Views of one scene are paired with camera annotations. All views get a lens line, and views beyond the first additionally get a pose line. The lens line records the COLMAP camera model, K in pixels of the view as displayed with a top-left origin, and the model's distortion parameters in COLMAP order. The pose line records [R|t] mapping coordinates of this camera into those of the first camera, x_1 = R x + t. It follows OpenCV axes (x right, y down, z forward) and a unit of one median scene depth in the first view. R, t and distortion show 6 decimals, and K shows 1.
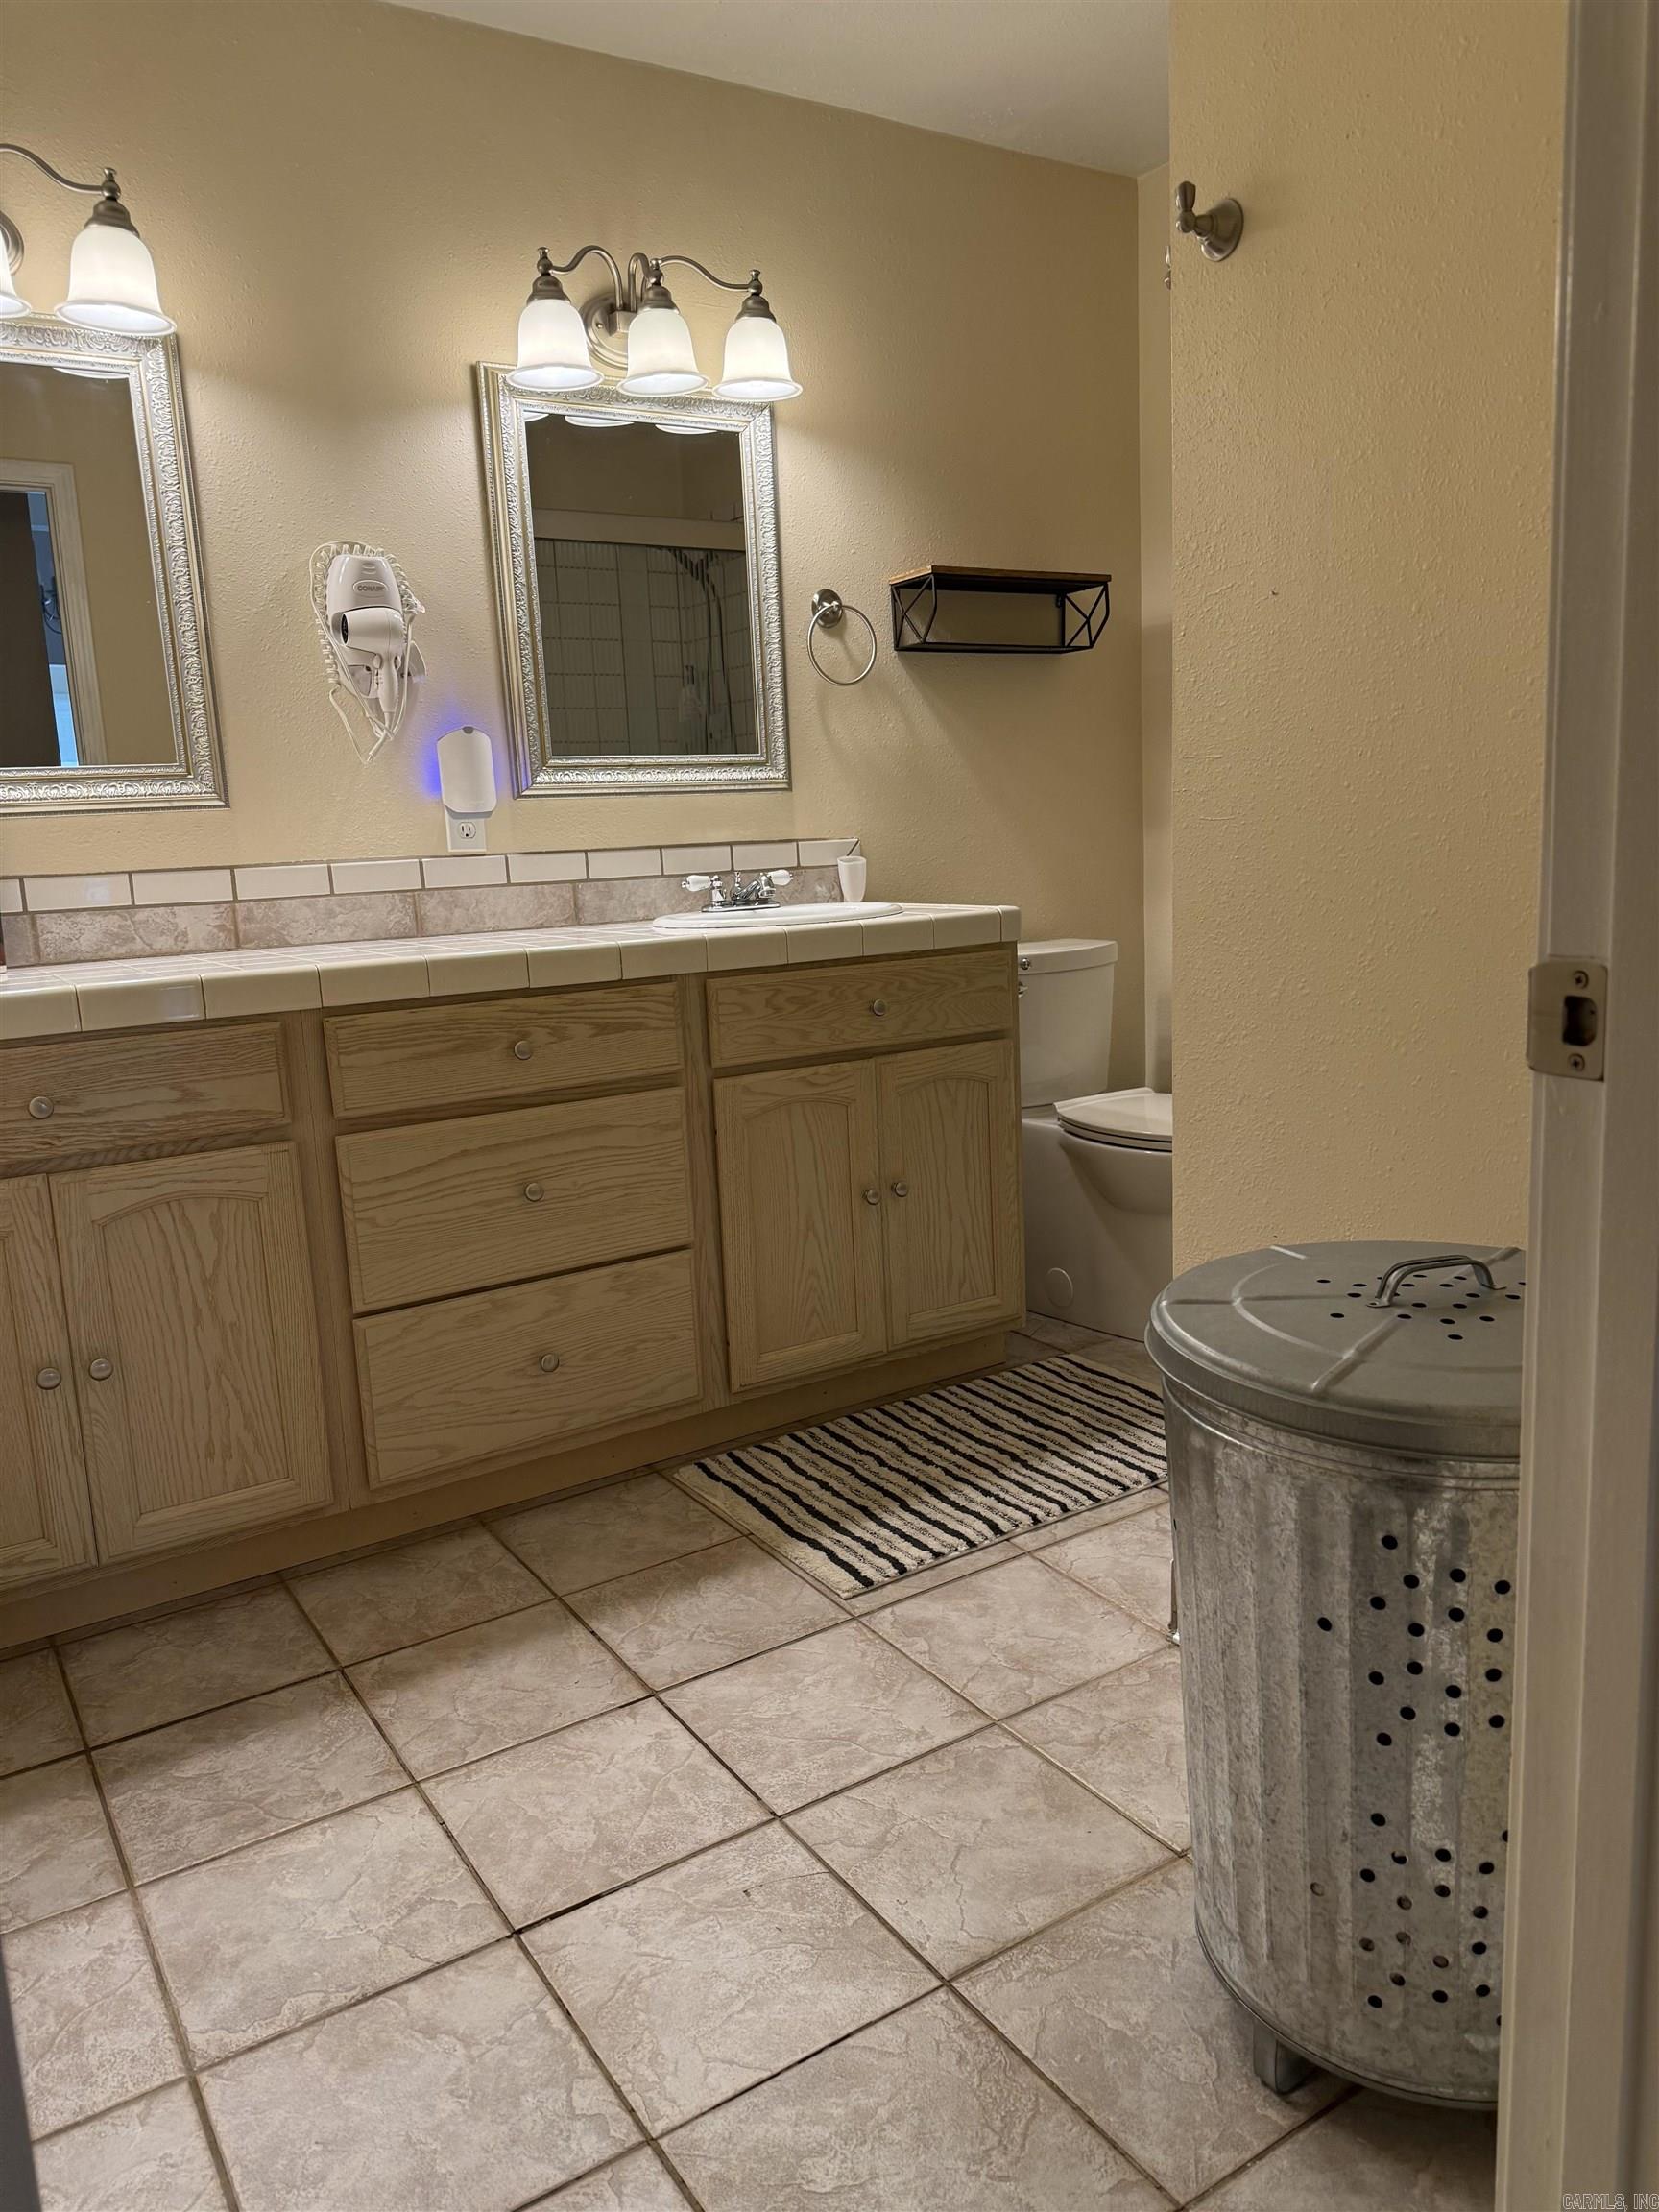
lens RADIAL K [[1582.4, 0, 845.9], [0, 1582.4, 1104.6], [0, 0, 1]] dist [0.060069, -0.079458]
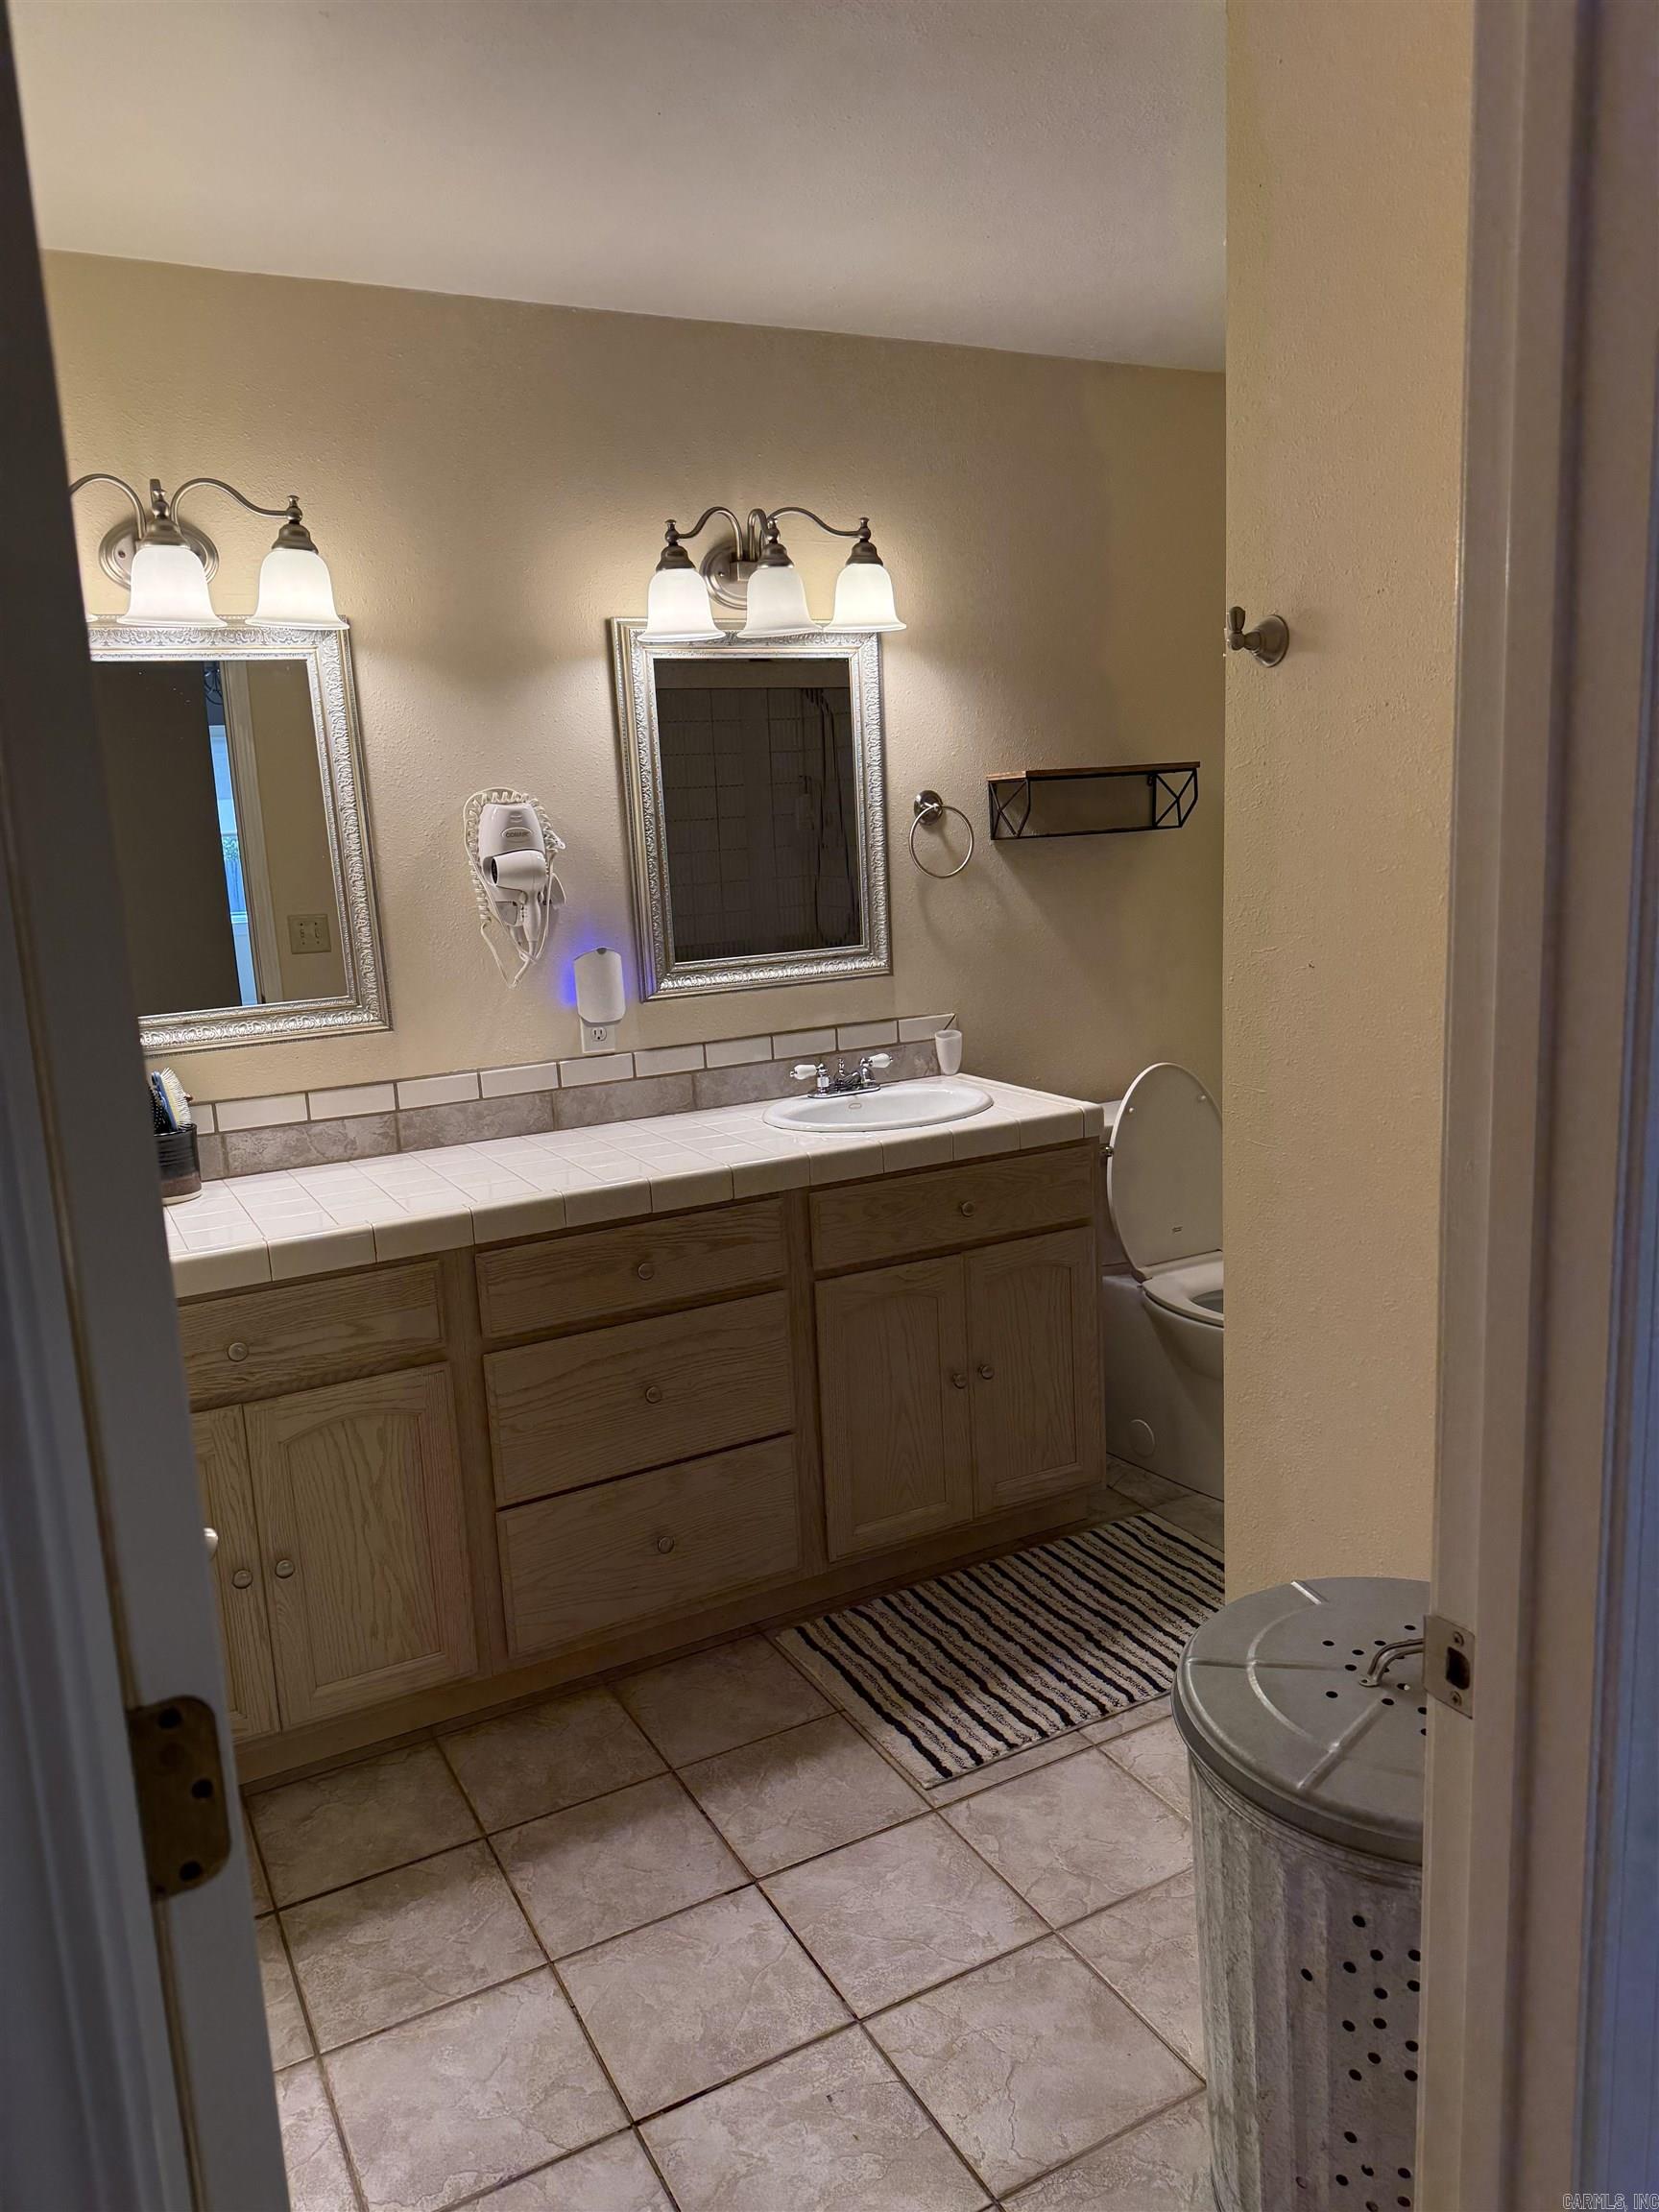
lens RADIAL K [[1582.4, 0, 835.8], [0, 1582.4, 1105.3], [0, 0, 1]] dist [0.060069, -0.079458]
pose [[0.996712, 0.011879, -0.080150, 0.019031], [-0.010531, 0.999796, 0.017218, -0.173628], [0.080339, -0.016317, 0.996634, -0.105472]]
